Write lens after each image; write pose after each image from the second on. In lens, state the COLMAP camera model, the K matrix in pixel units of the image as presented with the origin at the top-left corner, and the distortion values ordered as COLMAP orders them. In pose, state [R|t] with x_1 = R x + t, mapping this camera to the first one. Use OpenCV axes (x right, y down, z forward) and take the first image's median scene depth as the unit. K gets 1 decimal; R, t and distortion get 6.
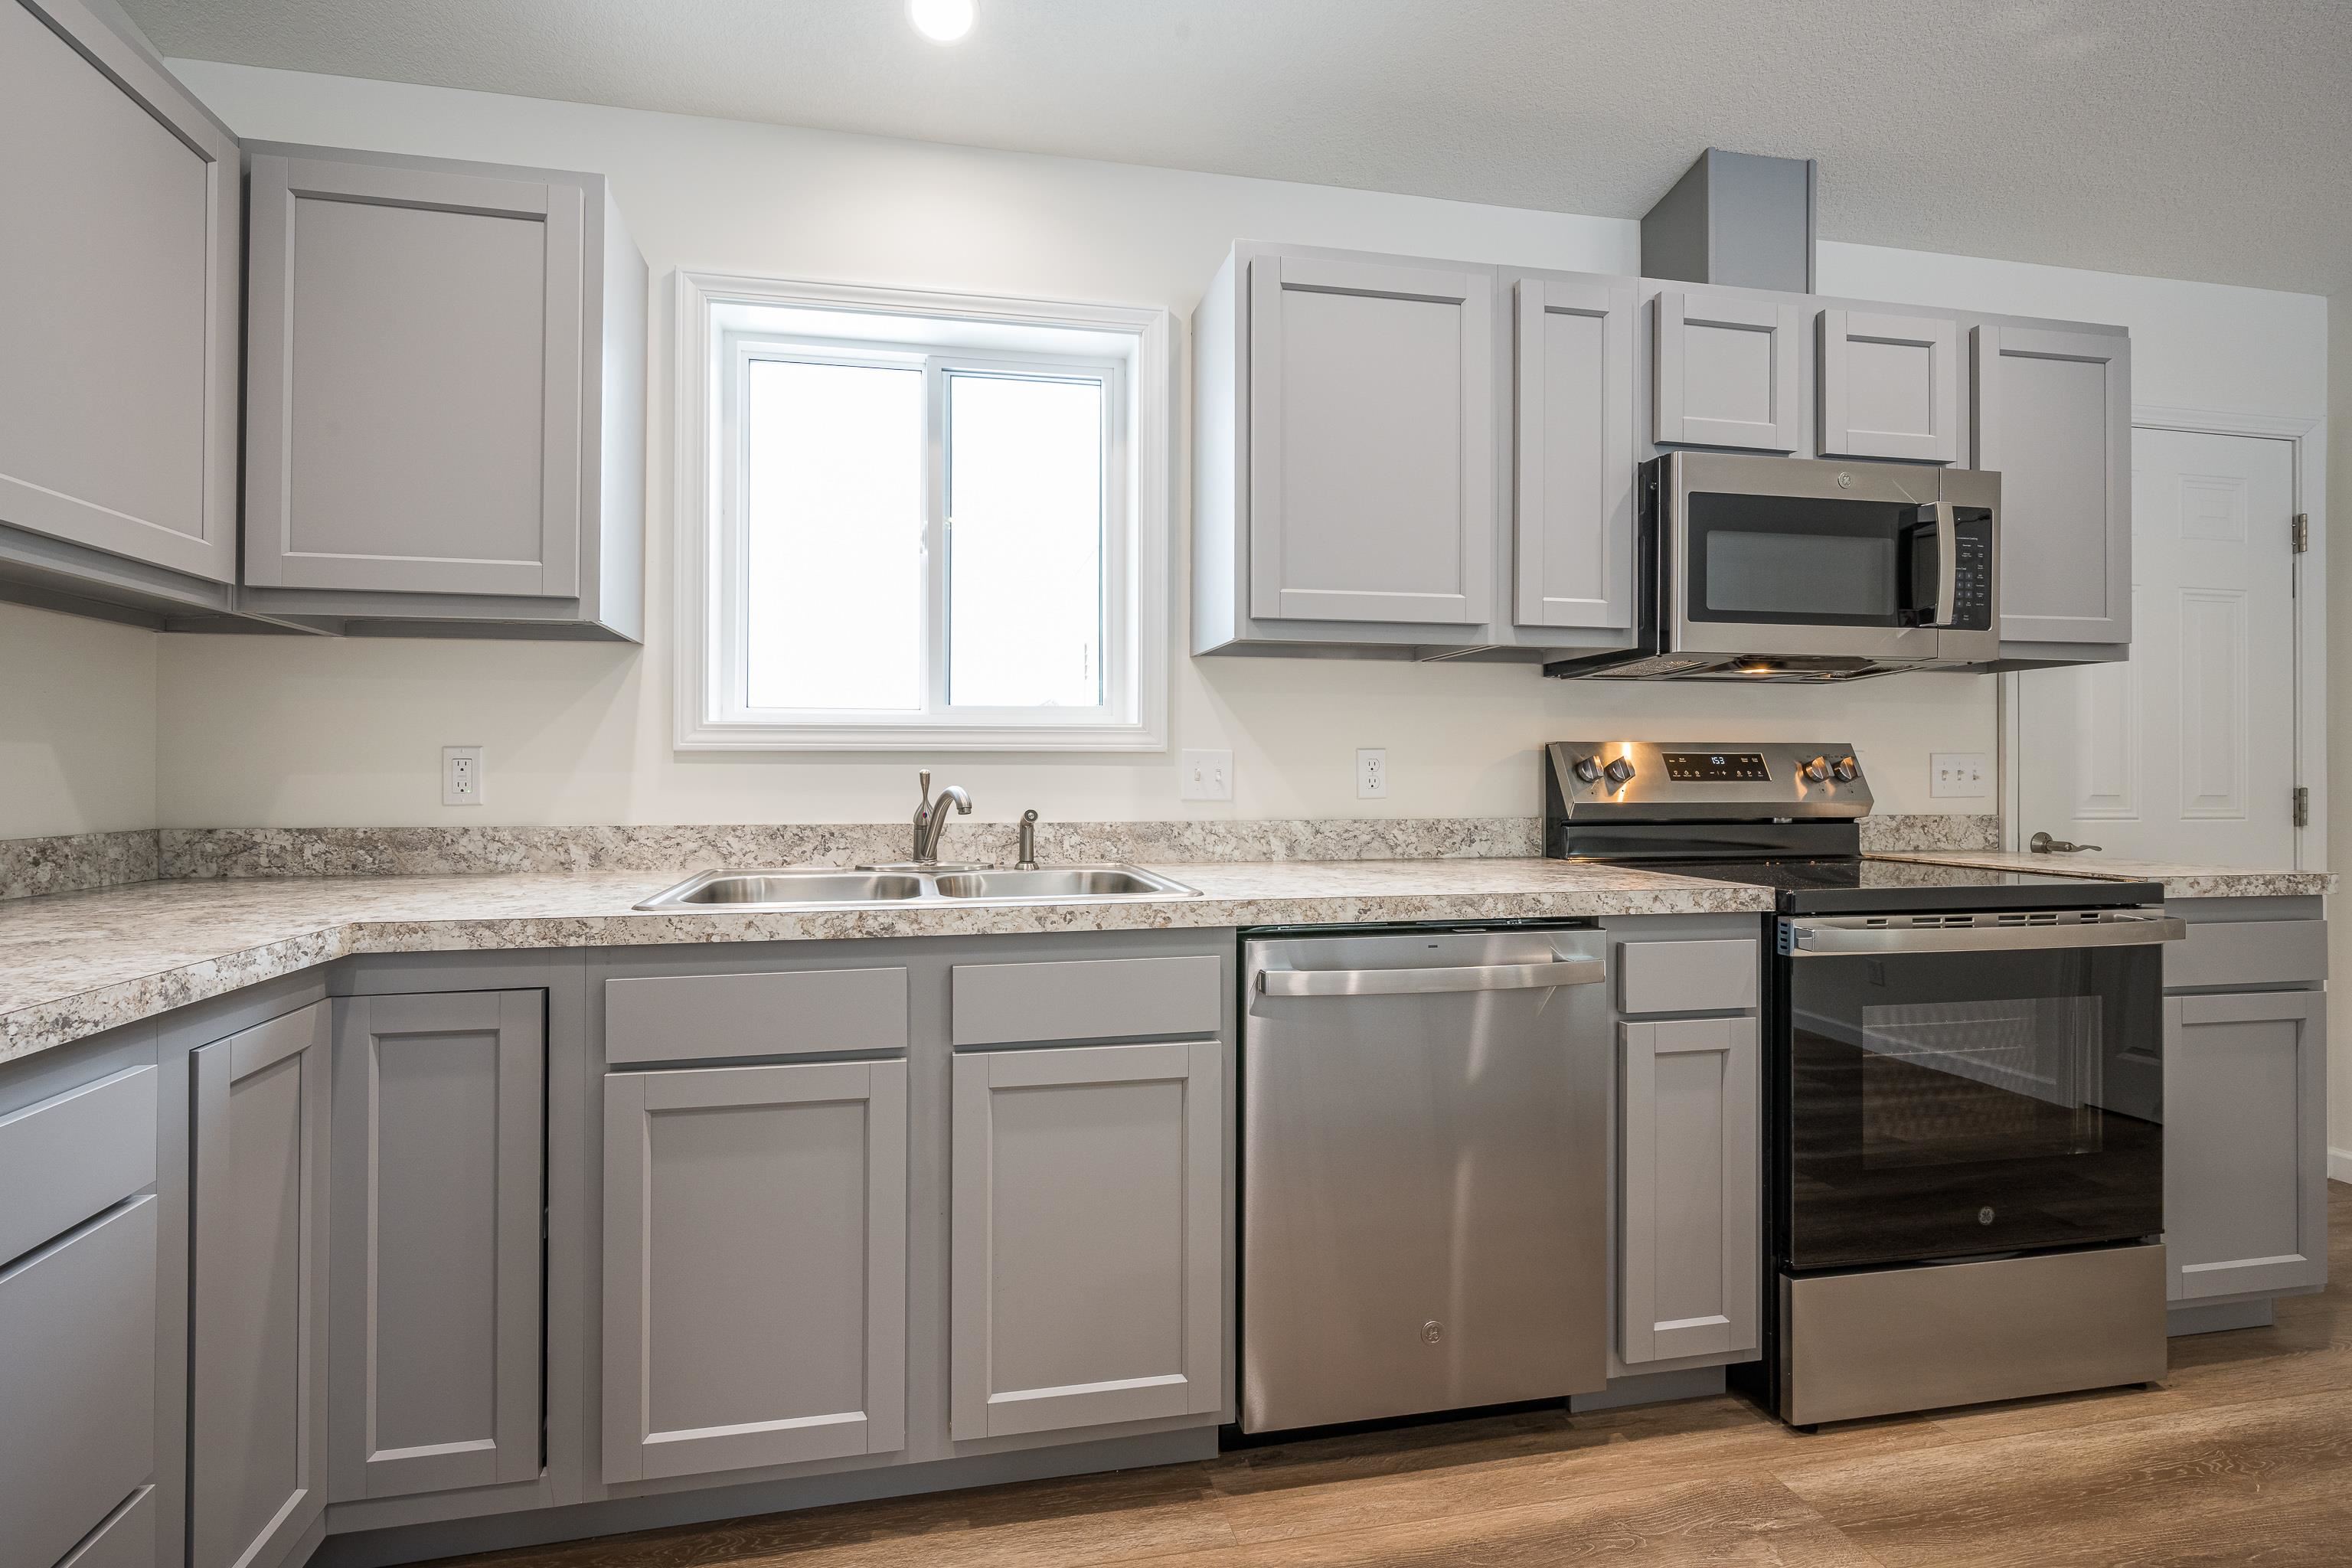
lens RADIAL K [[898.4, 0, 1087.8], [0, 898.4, 773.0], [0, 0, 1]] dist [-0.000419, 0.000170]
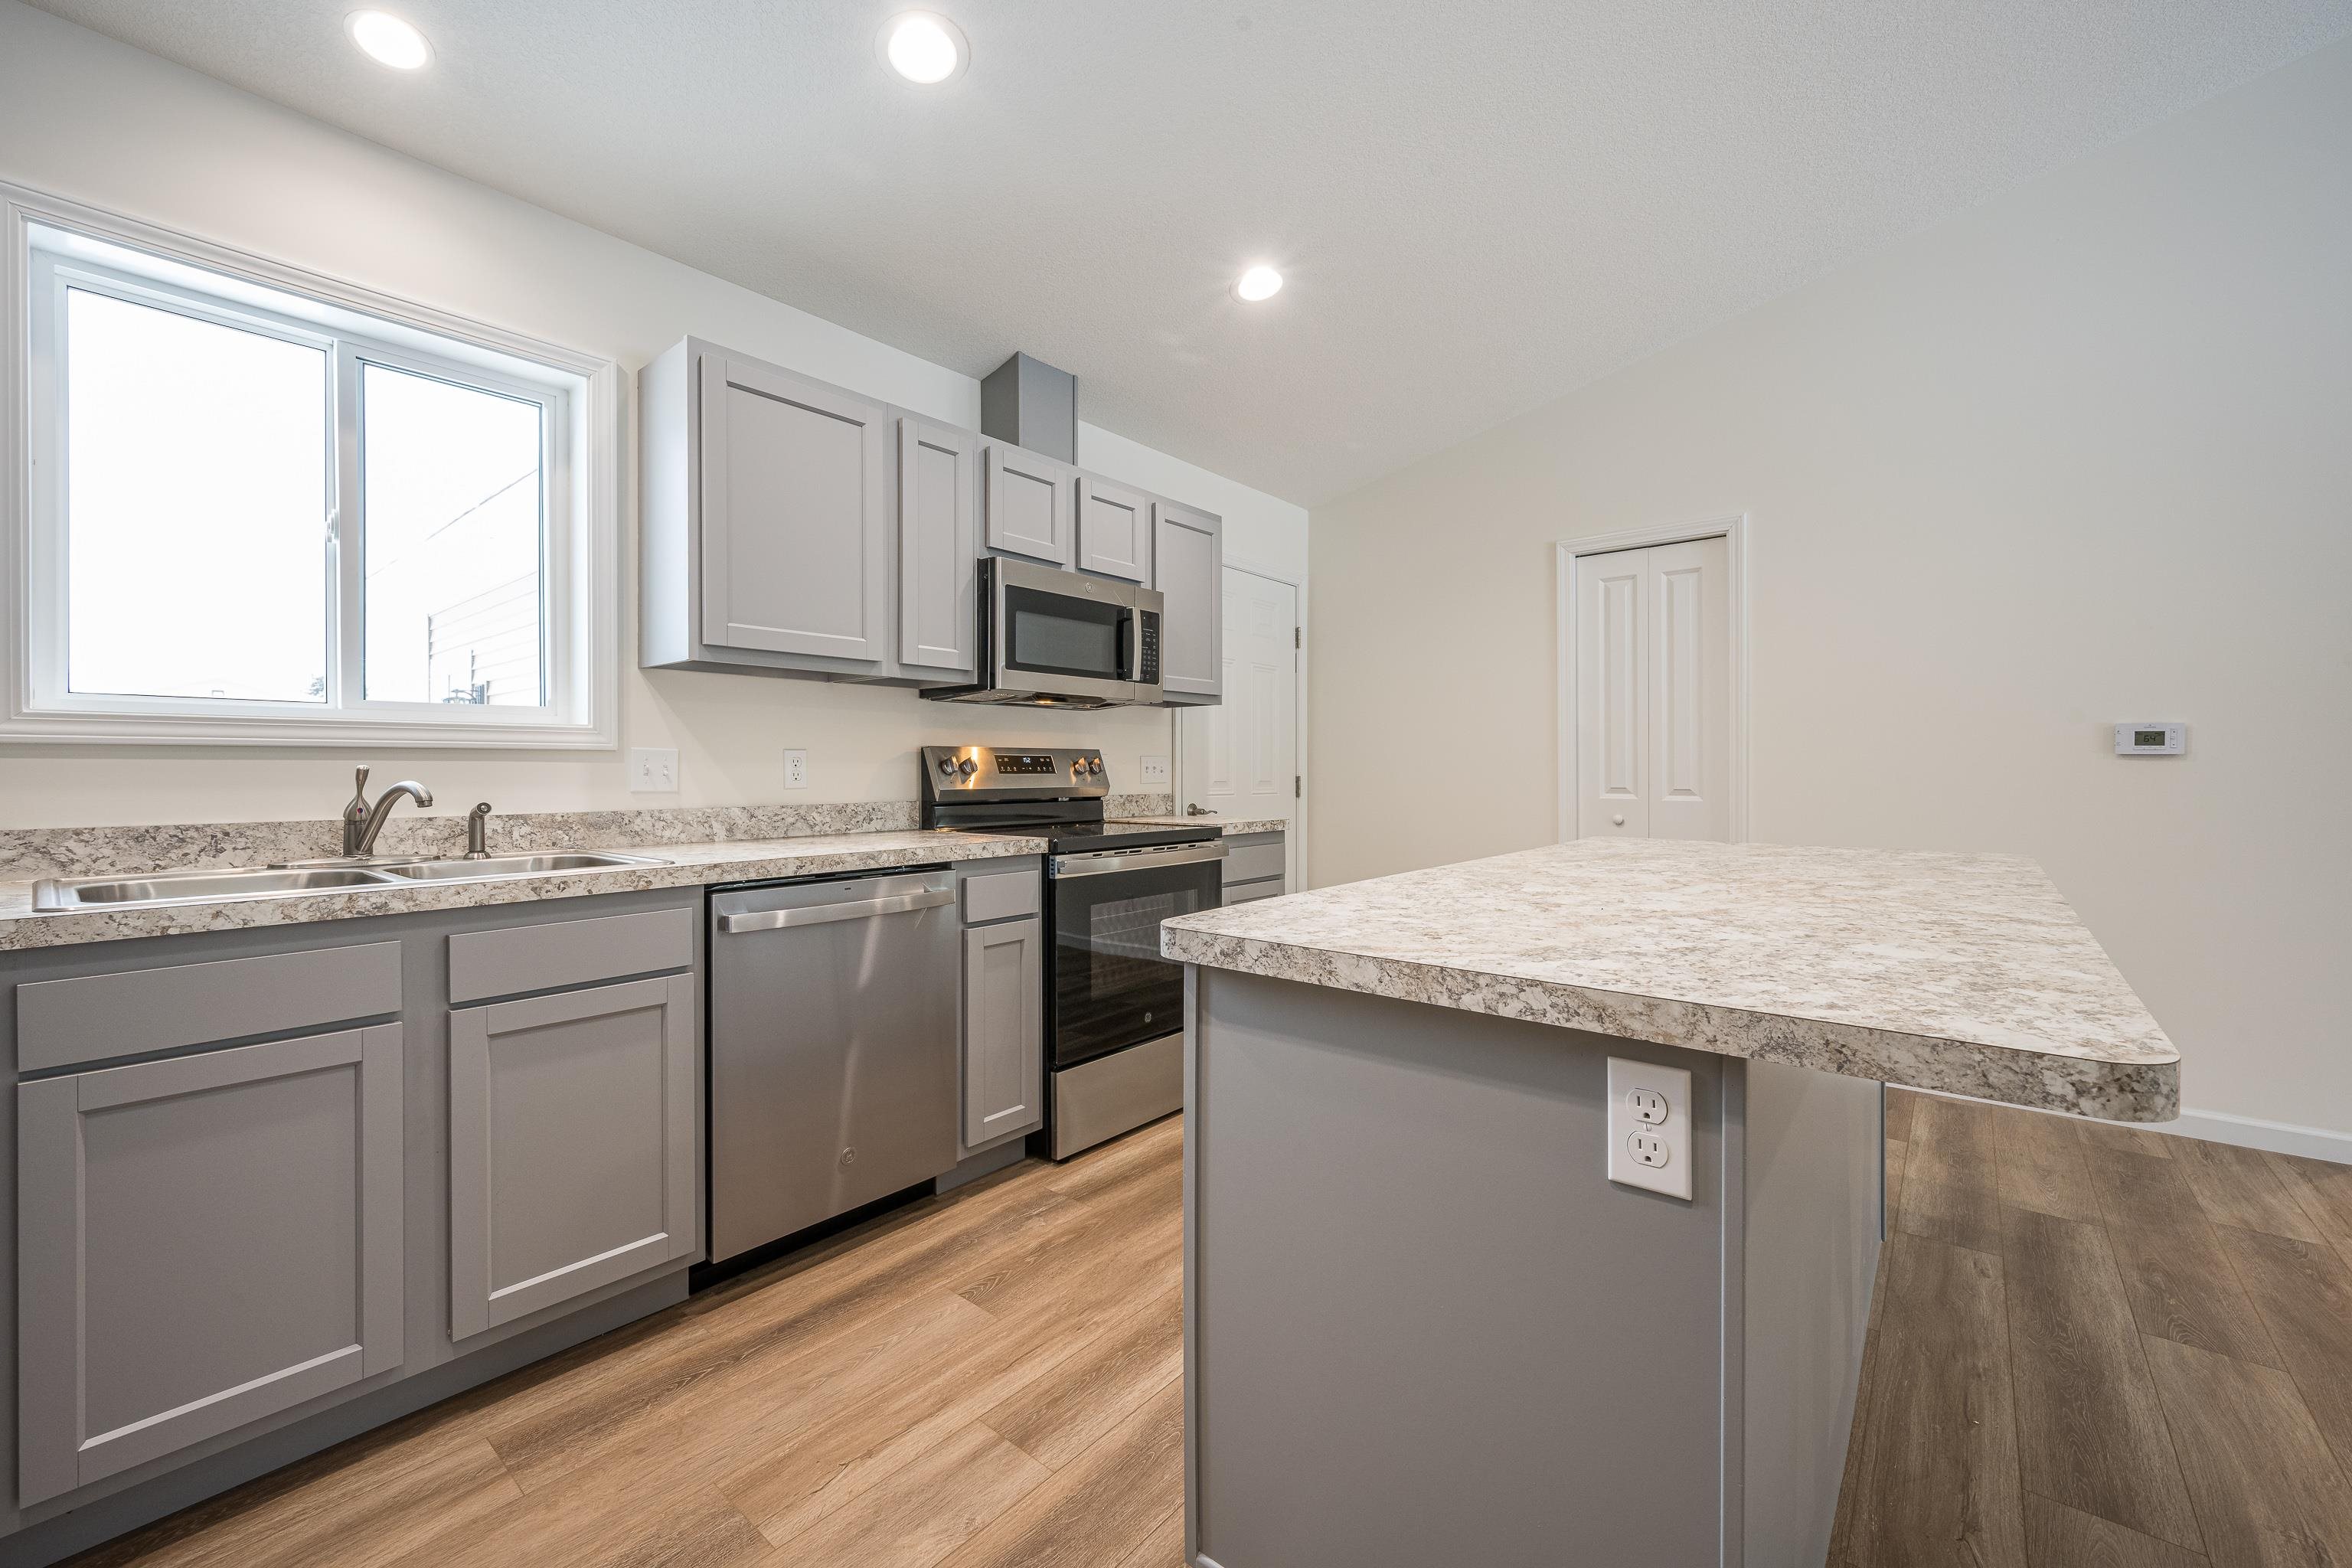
lens RADIAL K [[955.7, 0, 1132.5], [0, 955.7, 779.8], [0, 0, 1]] dist [0.000873, 0.000171]
pose [[0.777131, -0.008245, 0.629285, -0.181416], [0.001145, 0.999931, 0.011686, 0.000681], [-0.629338, -0.008361, 0.777087, -0.386300]]
